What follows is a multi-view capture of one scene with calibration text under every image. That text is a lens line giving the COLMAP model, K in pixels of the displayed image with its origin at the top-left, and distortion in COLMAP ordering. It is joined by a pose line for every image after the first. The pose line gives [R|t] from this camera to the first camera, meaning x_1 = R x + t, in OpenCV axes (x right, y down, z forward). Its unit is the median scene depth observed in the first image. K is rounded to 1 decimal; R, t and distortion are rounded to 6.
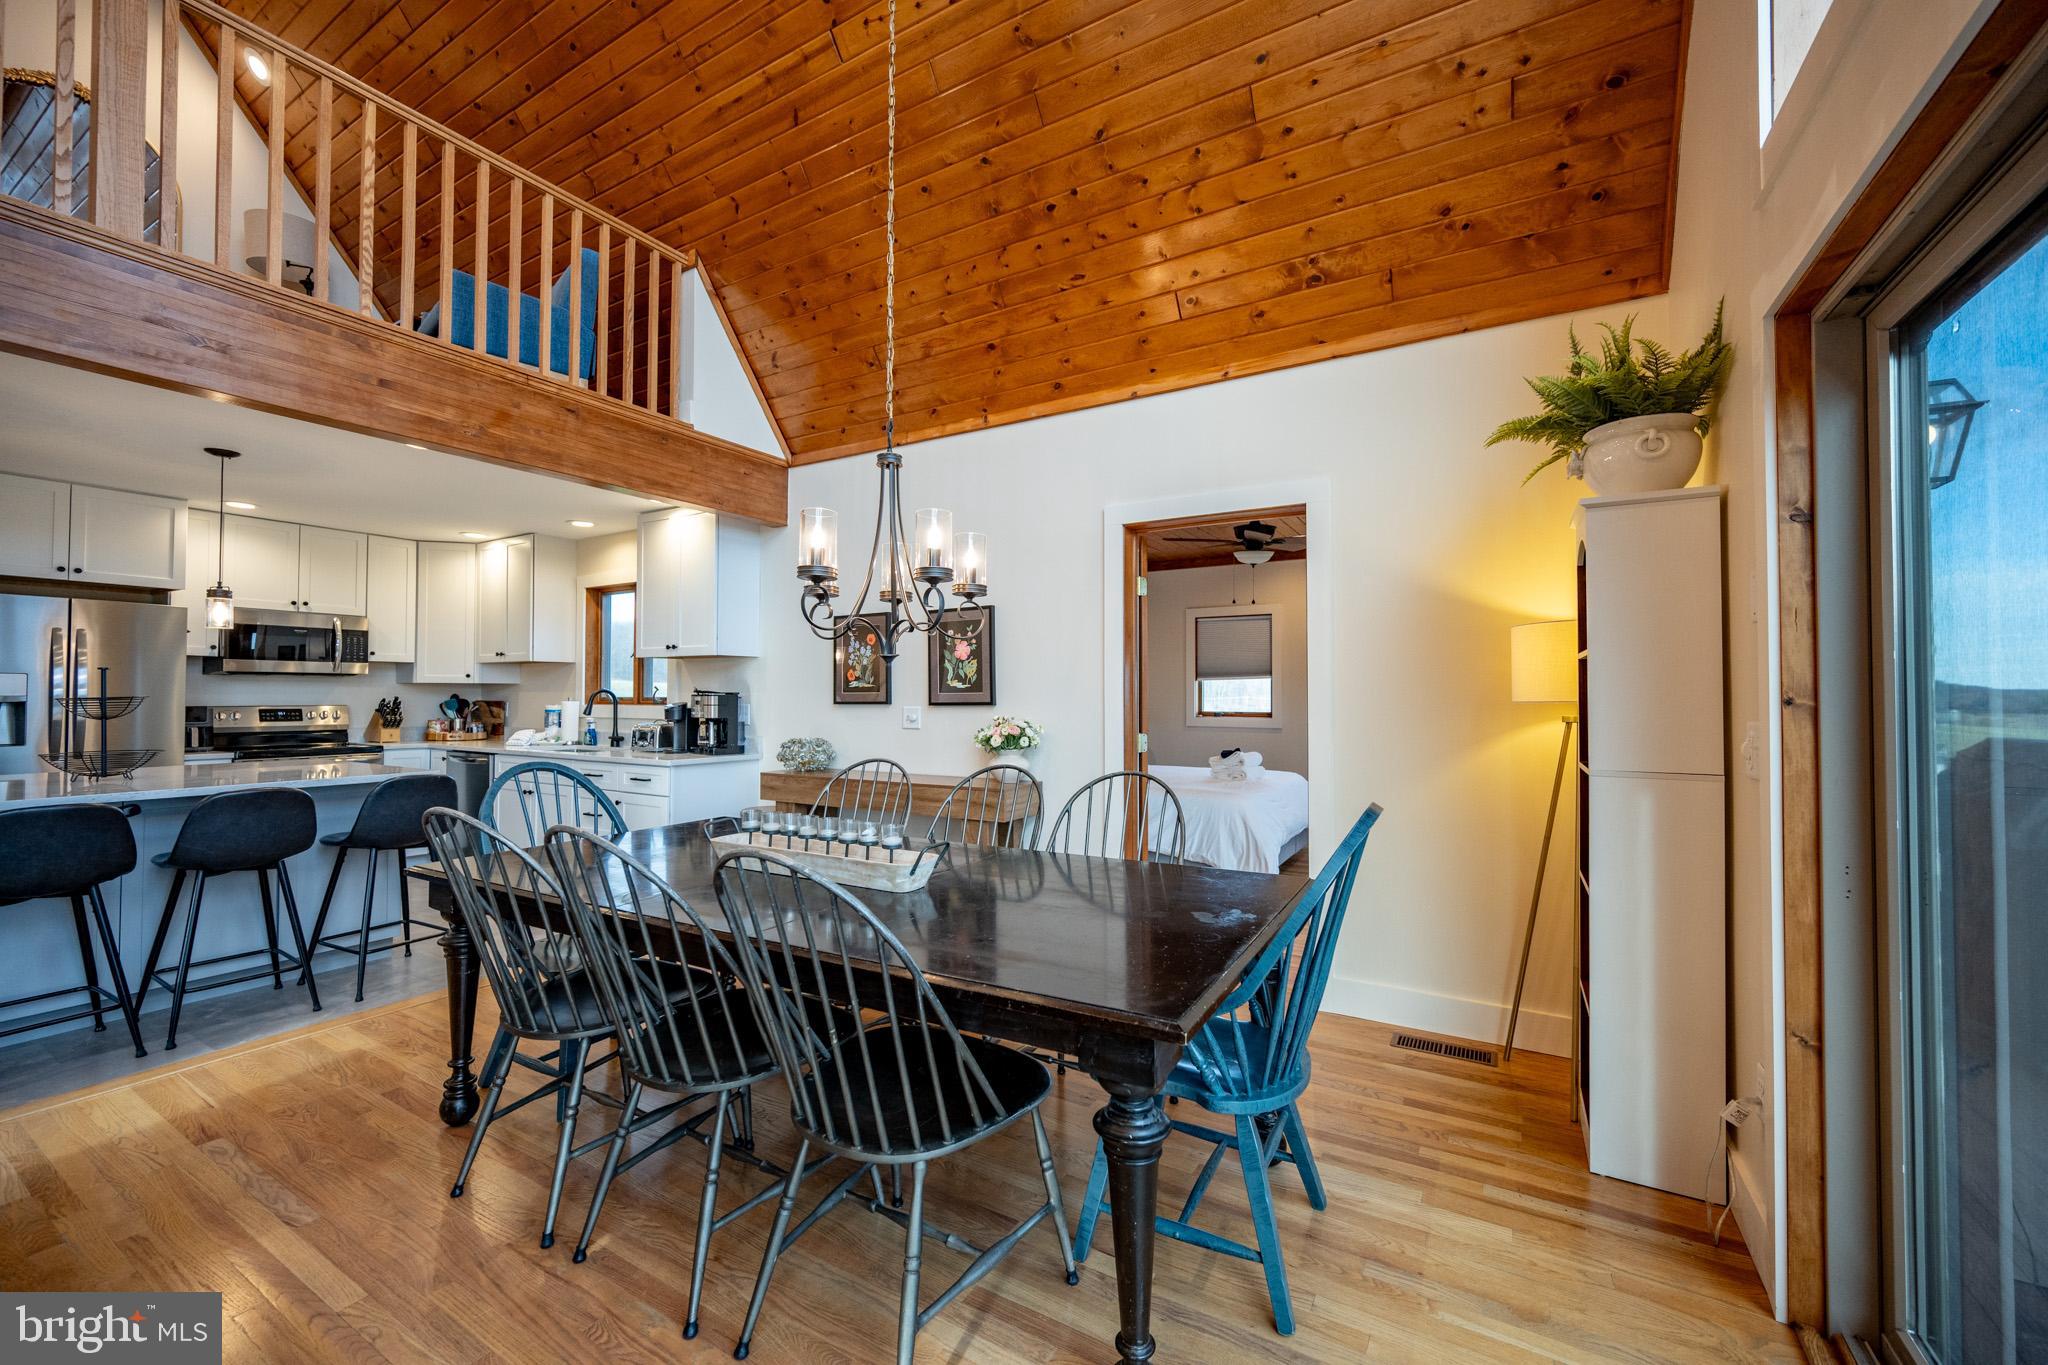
lens RADIAL K [[813.9, 0, 1014.8], [0, 813.9, 683.5], [0, 0, 1]] dist [-0.002003, 0.000179]
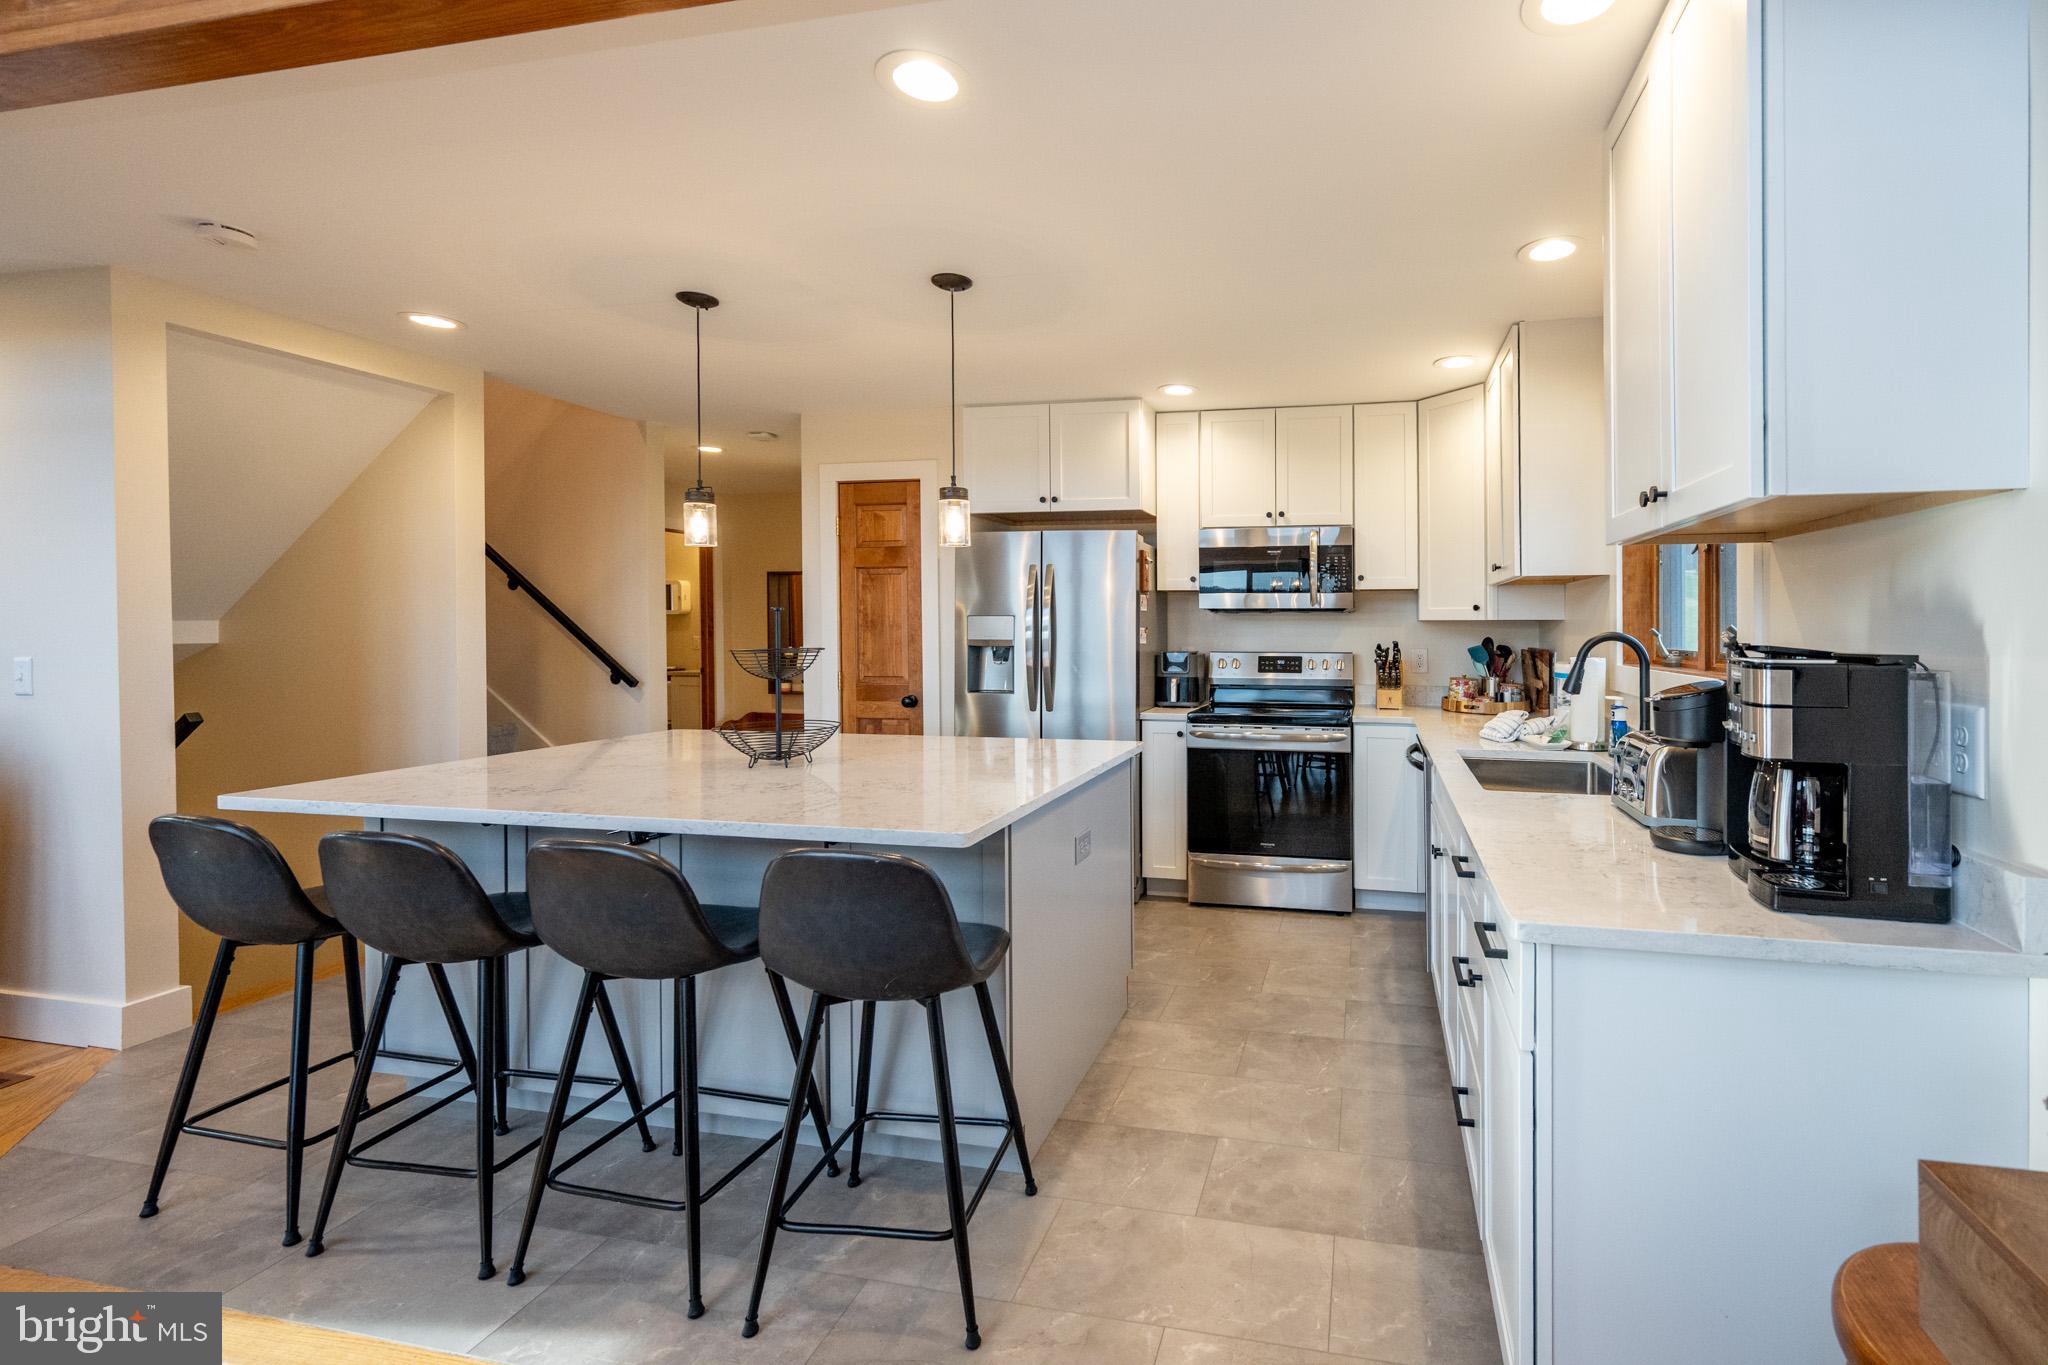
lens RADIAL K [[888.4, 0, 1178.3], [0, 888.4, 629.5], [0, 0, 1]] dist [-0.001252, -0.000120]
pose [[0.342681, -0.000622, -0.939452, -0.191421], [0.015048, 0.999875, 0.004827, 0.000403], [0.939331, -0.015791, 0.342648, 0.784249]]
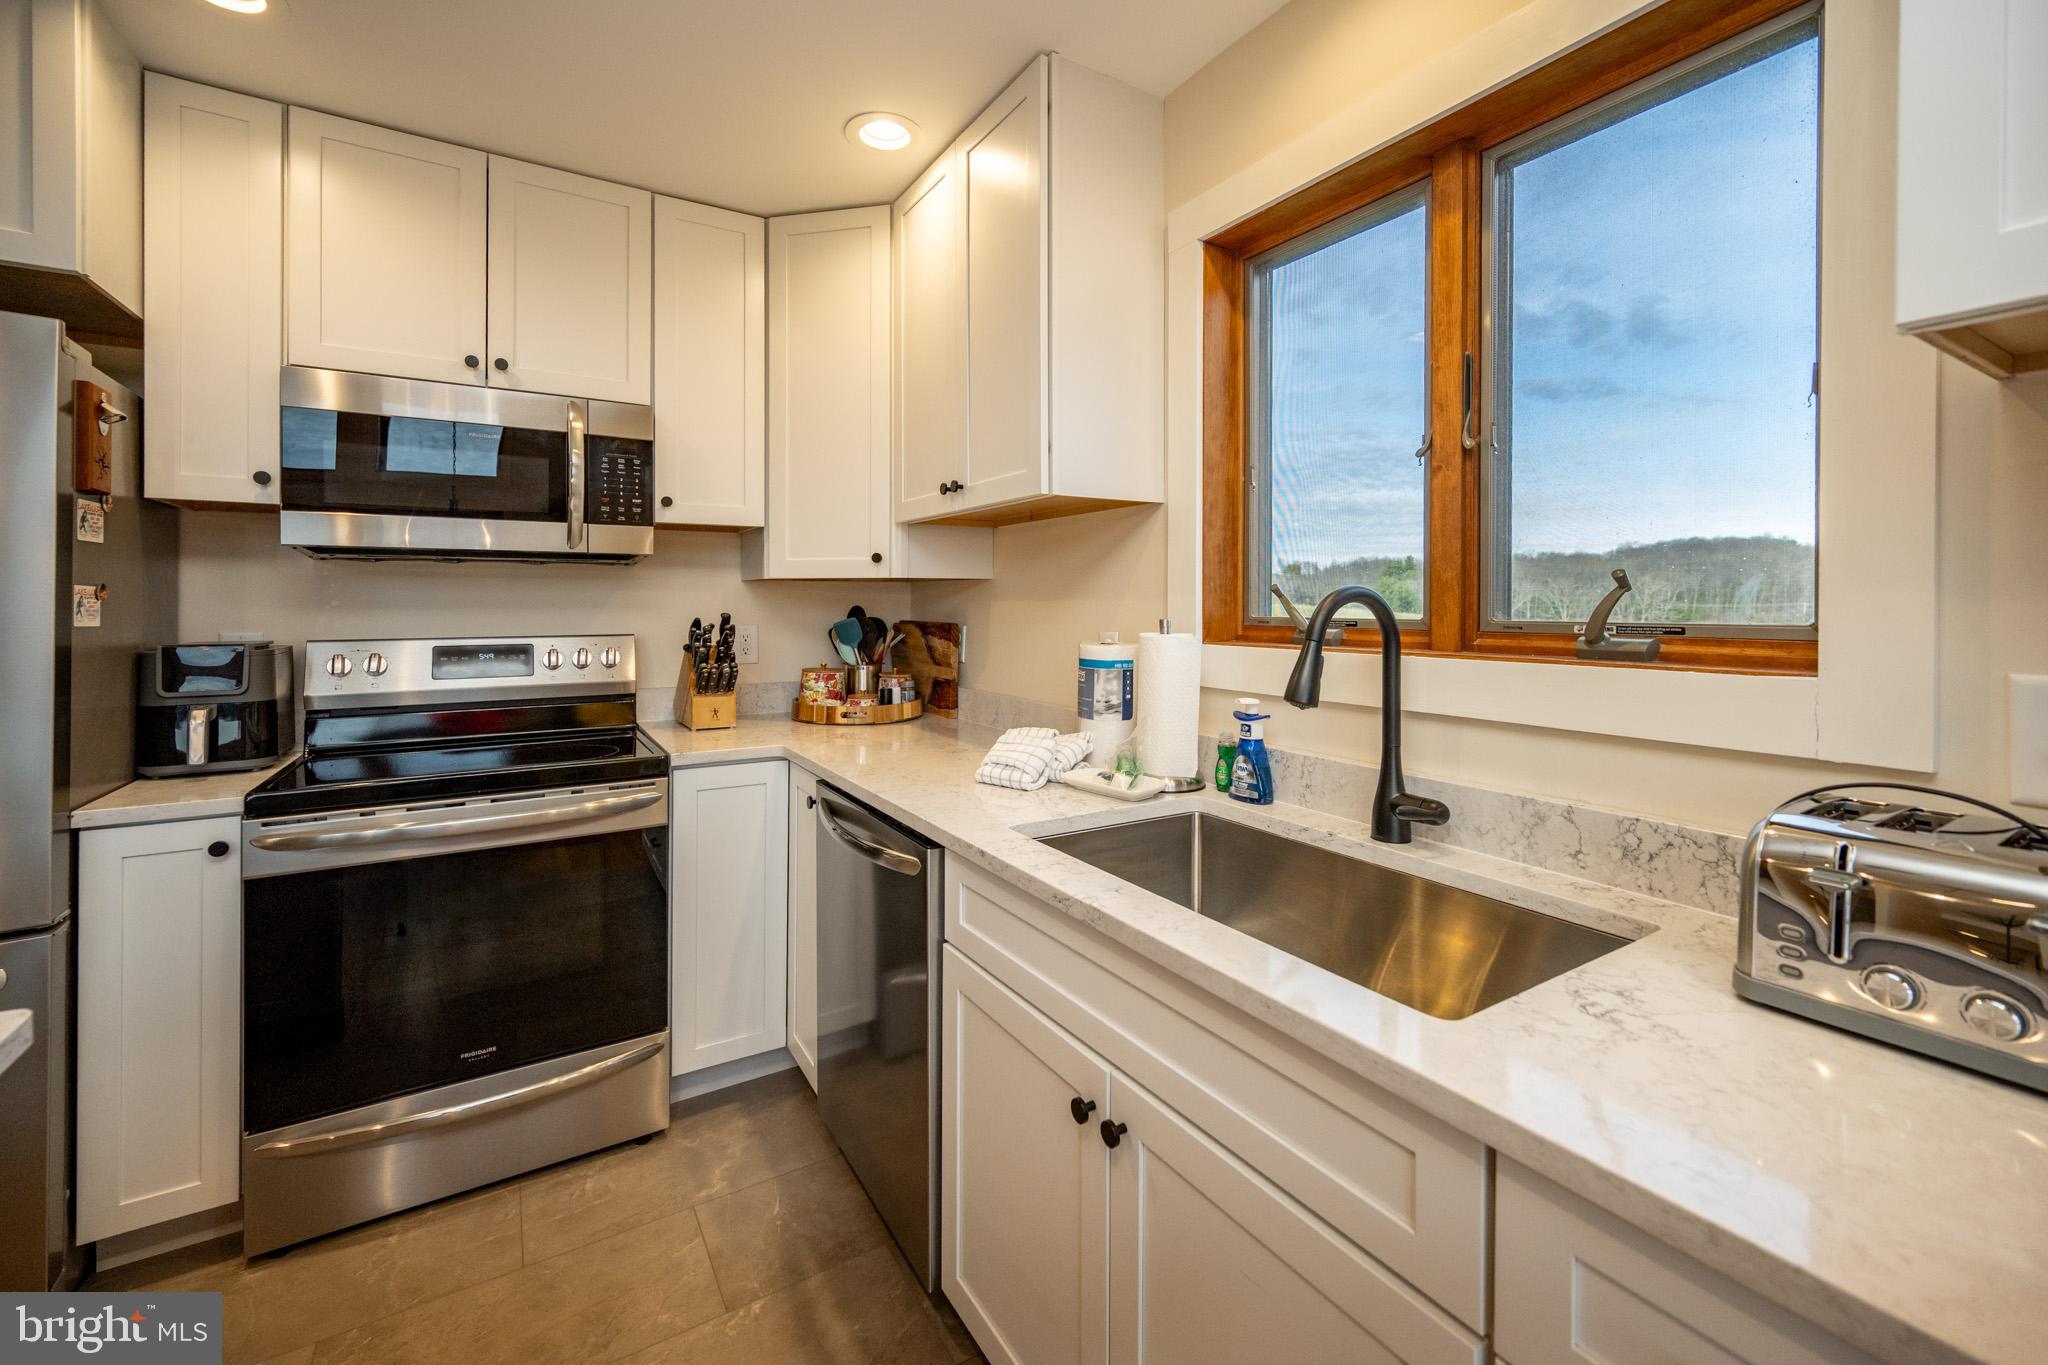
lens RADIAL K [[813.9, 0, 1013.4], [0, 813.9, 598.8], [0, 0, 1]] dist [-0.002003, 0.000179]
pose [[0.891559, -0.004566, -0.452882, -0.613631], [0.008933, 0.999932, 0.007503, 0.009556], [0.452817, -0.010735, 0.891539, 0.952870]]
